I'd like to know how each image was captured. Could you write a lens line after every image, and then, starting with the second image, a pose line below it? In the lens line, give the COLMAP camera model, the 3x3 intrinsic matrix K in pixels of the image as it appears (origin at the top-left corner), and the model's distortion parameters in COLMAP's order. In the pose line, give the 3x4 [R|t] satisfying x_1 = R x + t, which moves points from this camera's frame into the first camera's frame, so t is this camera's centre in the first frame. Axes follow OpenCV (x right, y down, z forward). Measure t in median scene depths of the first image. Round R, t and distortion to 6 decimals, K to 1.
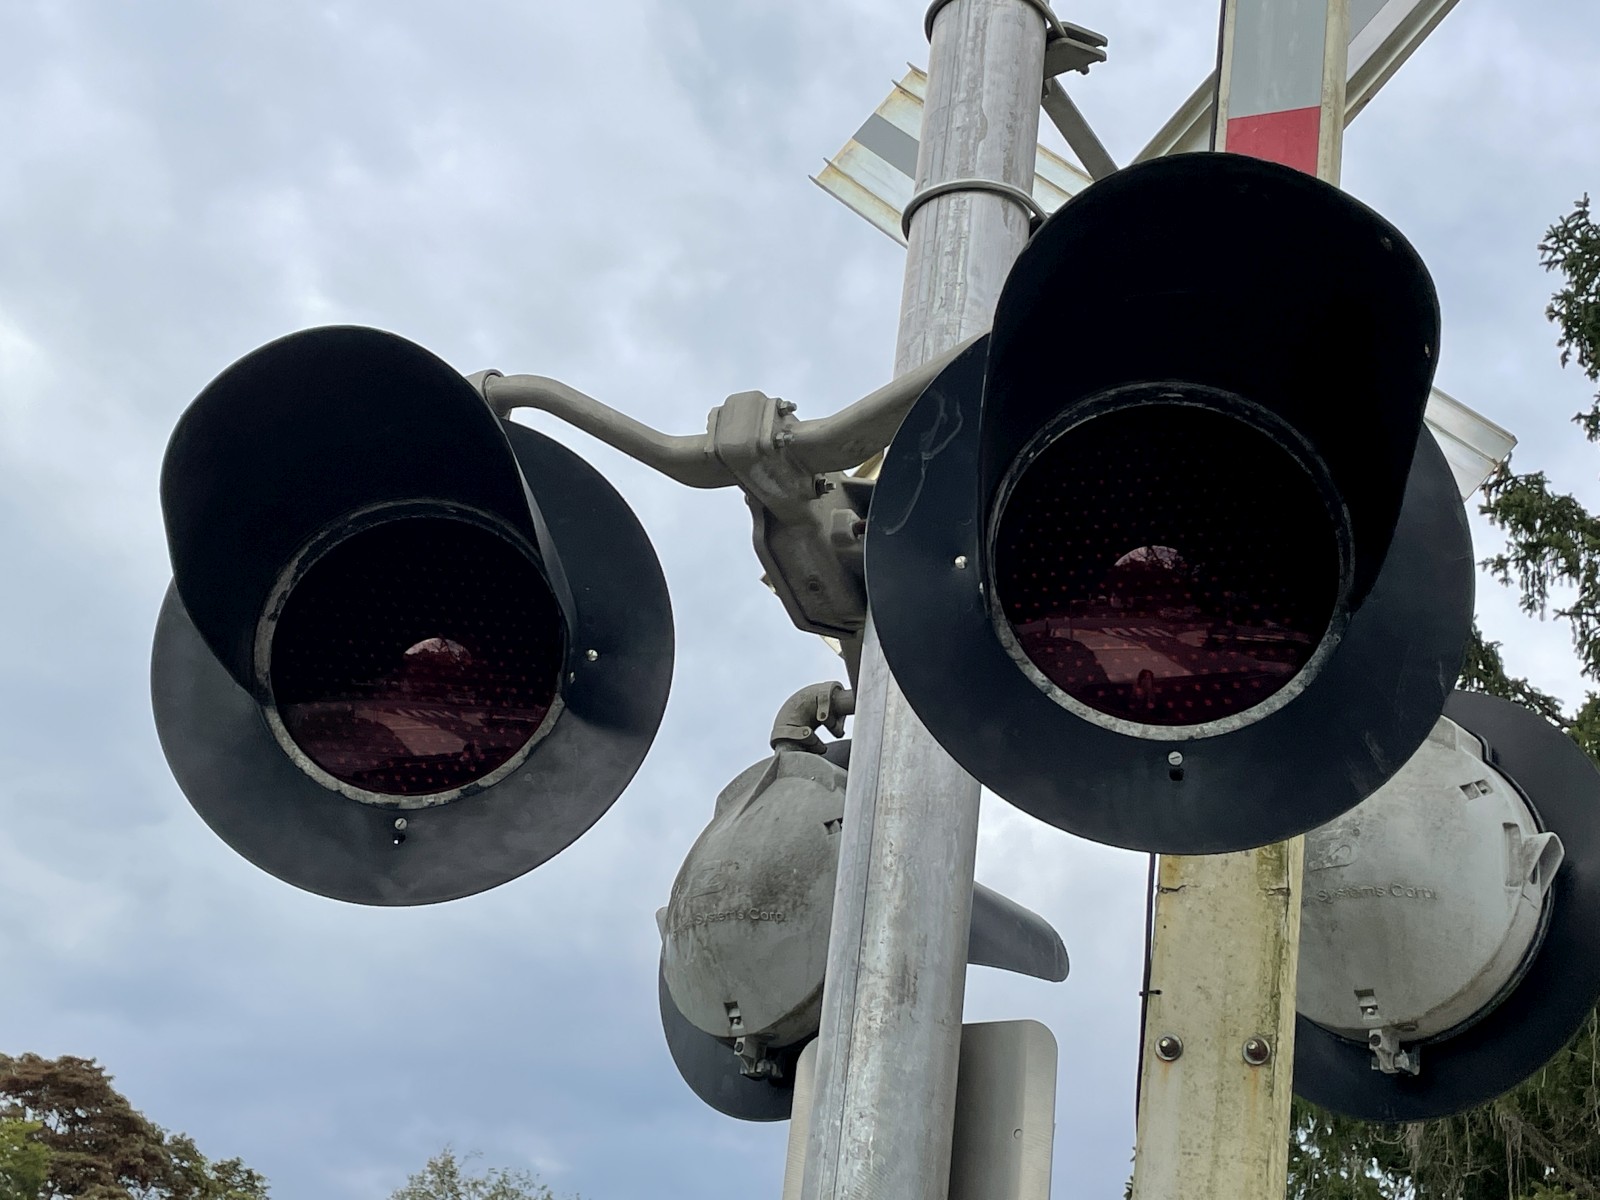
lens RADIAL K [[2322.2, 0, 787.0], [0, 2322.2, 595.2], [0, 0, 1]] dist [0.059605, 0.000000]
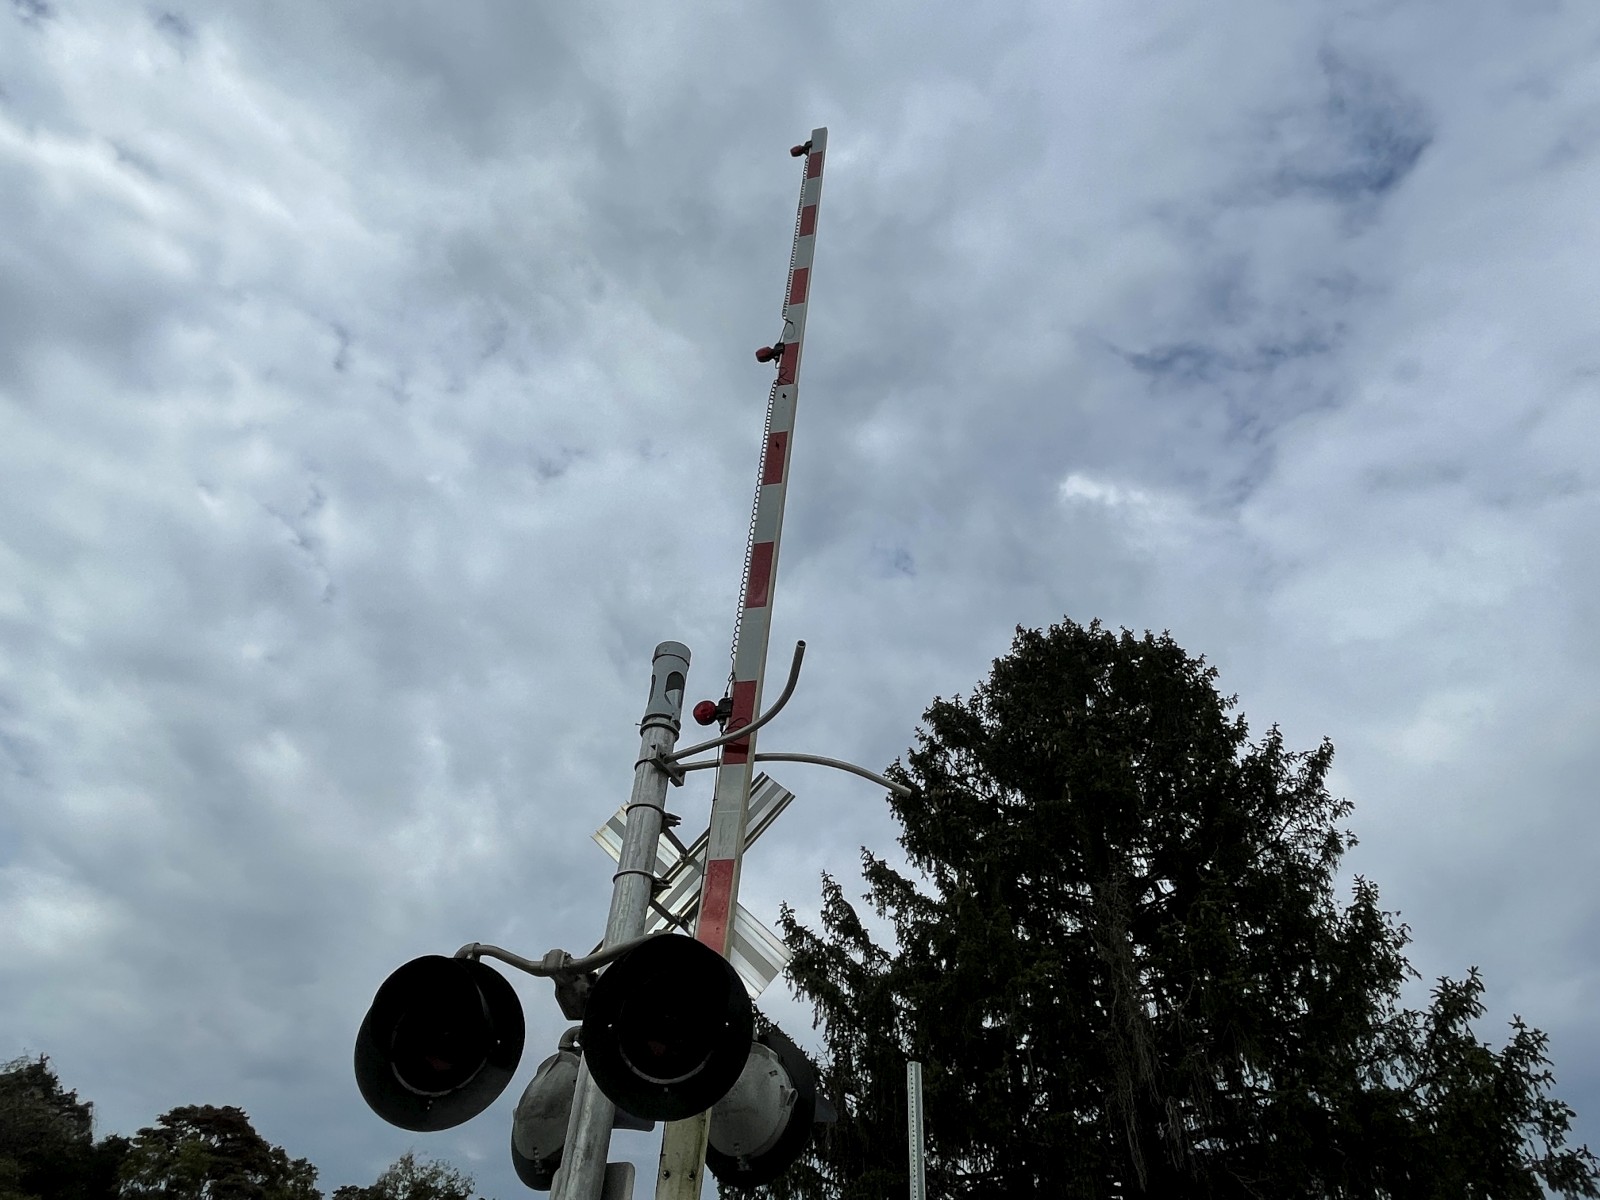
lens RADIAL K [[960.1, 0, 804.0], [0, 960.1, 598.2], [0, 0, 1]] dist [-0.016439, 0.004839]
pose [[0.978715, 0.077202, 0.190150, 0.026184], [-0.021483, 0.959996, -0.279187, -0.167746], [-0.204097, 0.269160, 0.941221, -0.416639]]
